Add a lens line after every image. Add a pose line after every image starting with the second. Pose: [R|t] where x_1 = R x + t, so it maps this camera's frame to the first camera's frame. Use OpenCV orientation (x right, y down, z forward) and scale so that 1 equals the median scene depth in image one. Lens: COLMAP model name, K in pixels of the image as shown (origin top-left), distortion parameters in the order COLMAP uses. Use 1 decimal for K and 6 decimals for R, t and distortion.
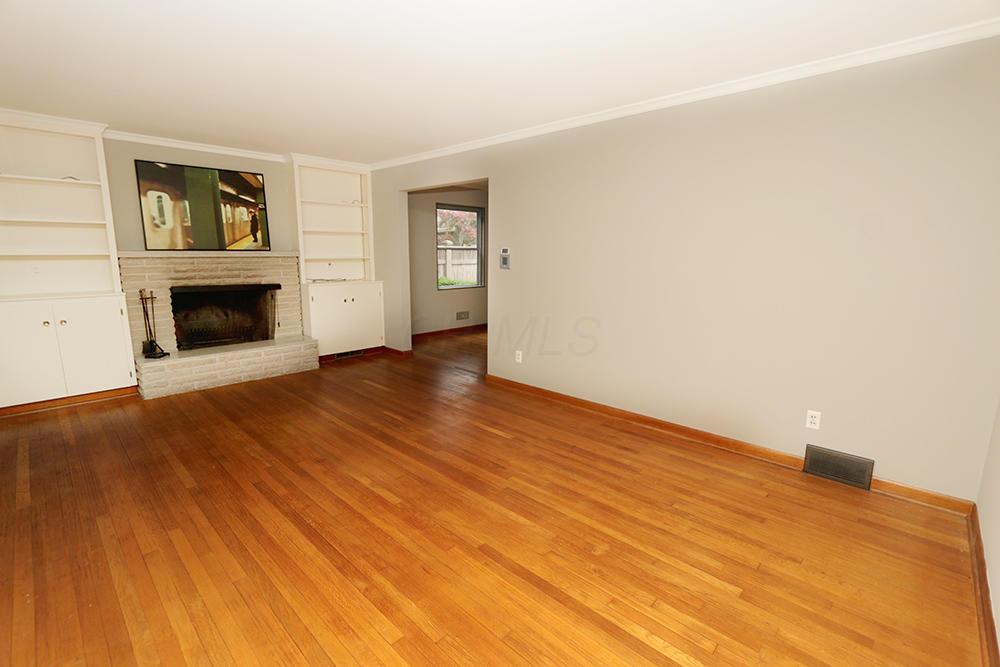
lens RADIAL K [[454.3, 0, 498.3], [0, 454.3, 331.2], [0, 0, 1]] dist [-0.012173, -0.000087]
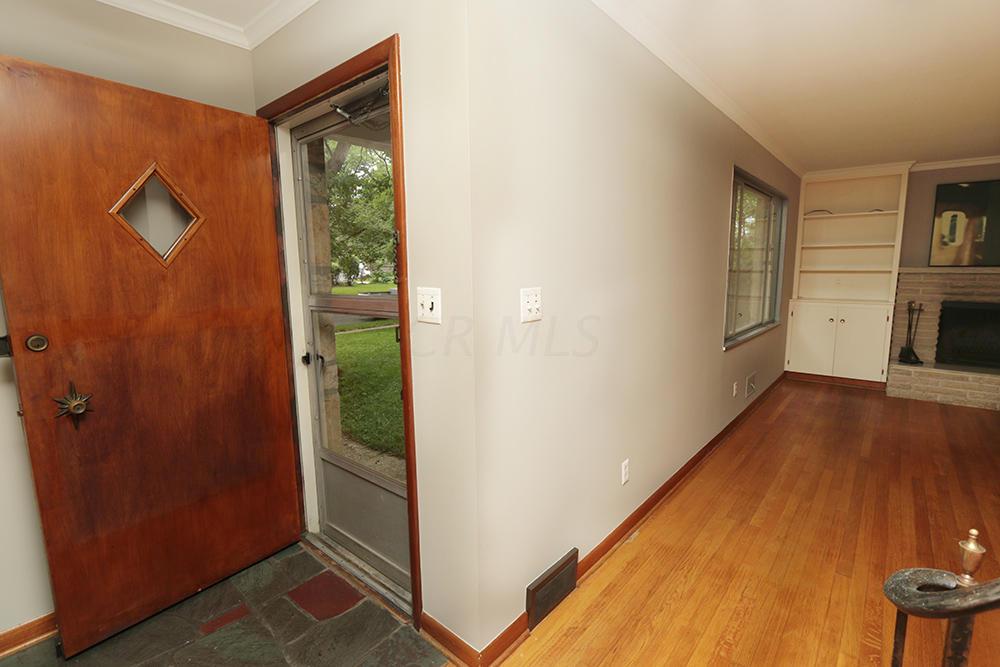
lens RADIAL K [[463.8, 0, 505.7], [0, 463.8, 330.3], [0, 0, 1]] dist [-0.011637, 0.000186]
pose [[0.063863, 0.126294, -0.989935, 0.269992], [-0.163901, 0.979817, 0.114430, 0.012005], [0.984407, 0.154944, 0.083274, -0.075903]]
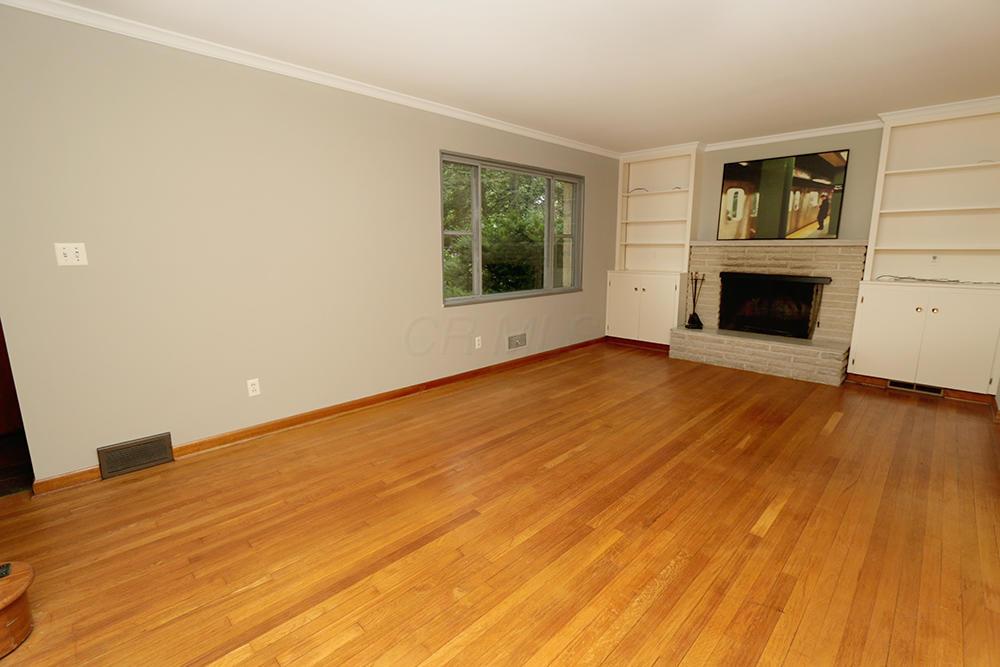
lens RADIAL K [[450.4, 0, 502.2], [0, 450.4, 333.0], [0, 0, 1]] dist [-0.021696, -0.000099]
pose [[-0.006925, 0.178201, -0.983970, 0.419854], [-0.169483, 0.969548, 0.176782, -0.054074], [0.985509, 0.167990, 0.023488, 0.447425]]
